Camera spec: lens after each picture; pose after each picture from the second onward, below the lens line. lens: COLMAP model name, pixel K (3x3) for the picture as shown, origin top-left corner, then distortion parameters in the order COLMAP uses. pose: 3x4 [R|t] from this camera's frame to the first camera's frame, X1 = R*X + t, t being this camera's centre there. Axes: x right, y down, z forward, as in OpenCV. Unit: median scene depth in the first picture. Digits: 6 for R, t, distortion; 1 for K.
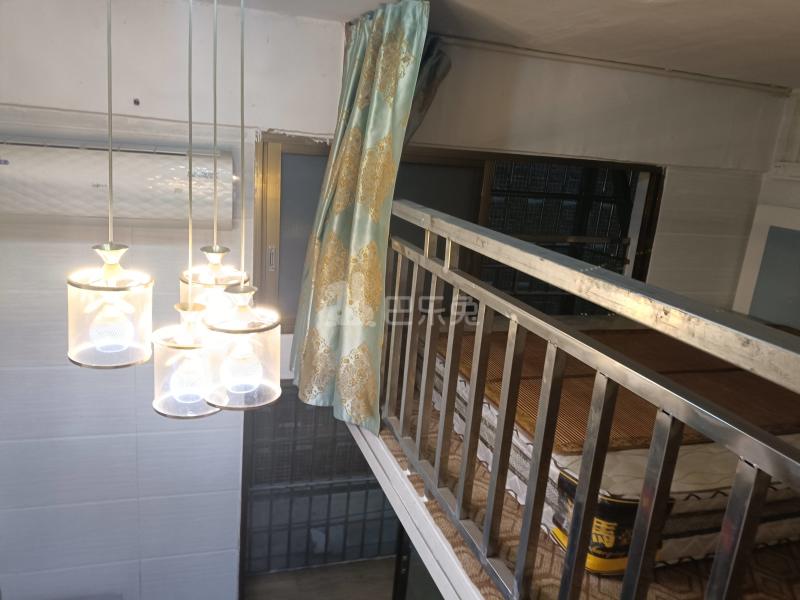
lens RADIAL K [[610.1, 0, 402.3], [0, 610.1, 299.5], [0, 0, 1]] dist [0.074222, -0.074132]
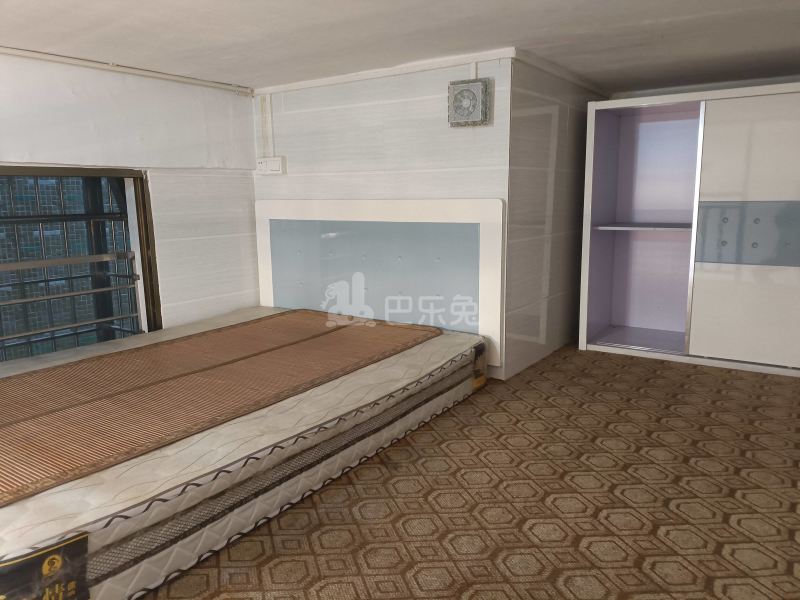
lens RADIAL K [[610.1, 0, 403.2], [0, 610.1, 297.9], [0, 0, 1]] dist [0.074222, -0.074132]
pose [[0.809658, -0.198177, 0.552430, 0.196629], [0.233638, 0.972303, 0.006373, 0.060847], [-0.538393, 0.123909, 0.833535, 0.039860]]
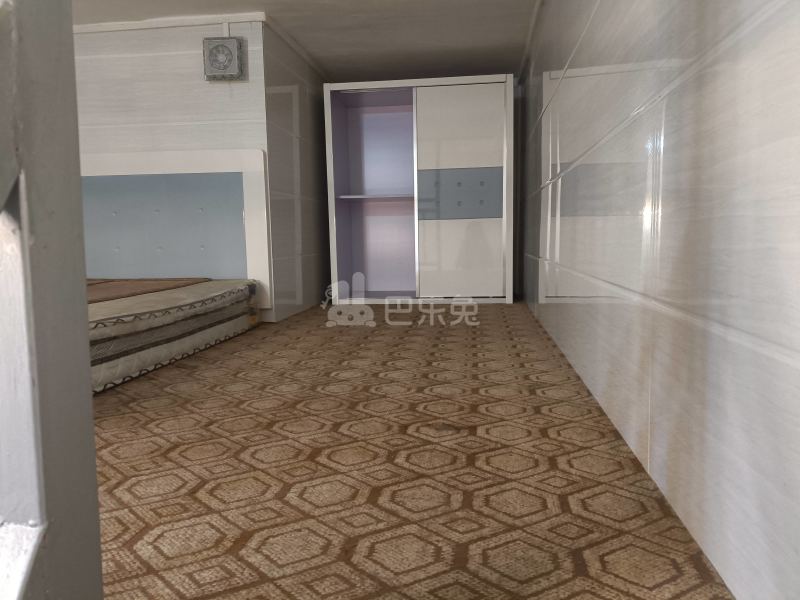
lens RADIAL K [[610.1, 0, 402.2], [0, 610.1, 298.0], [0, 0, 1]] dist [0.074222, -0.074132]
pose [[0.466600, -0.186020, 0.864685, 0.055637], [0.290658, 0.955585, 0.048731, 0.199472], [-0.835346, 0.228589, 0.499944, 0.070907]]
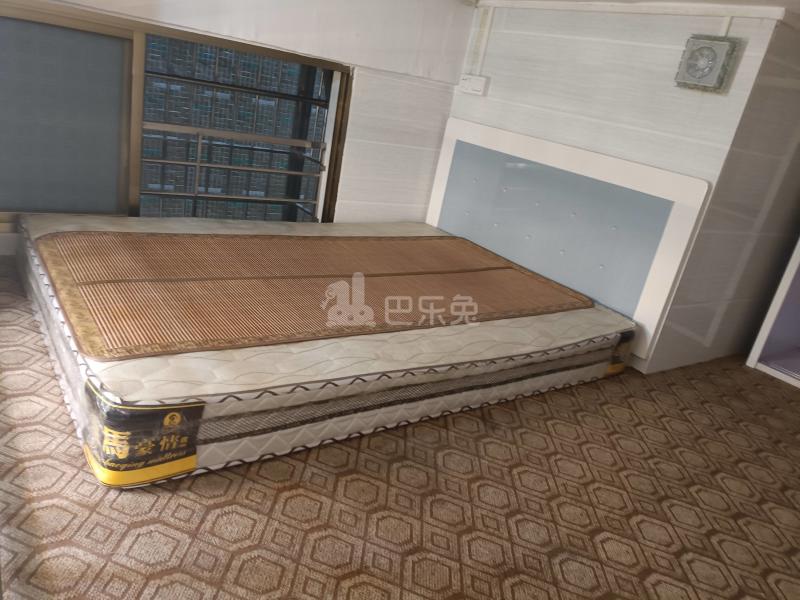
lens RADIAL K [[610.1, 0, 402.9], [0, 610.1, 300.7], [0, 0, 1]] dist [0.074222, -0.074132]
pose [[0.957314, -0.005315, 0.289001, 0.232509], [-0.031545, 0.991938, 0.122733, 0.025743], [-0.287324, -0.126610, 0.949429, 0.031852]]
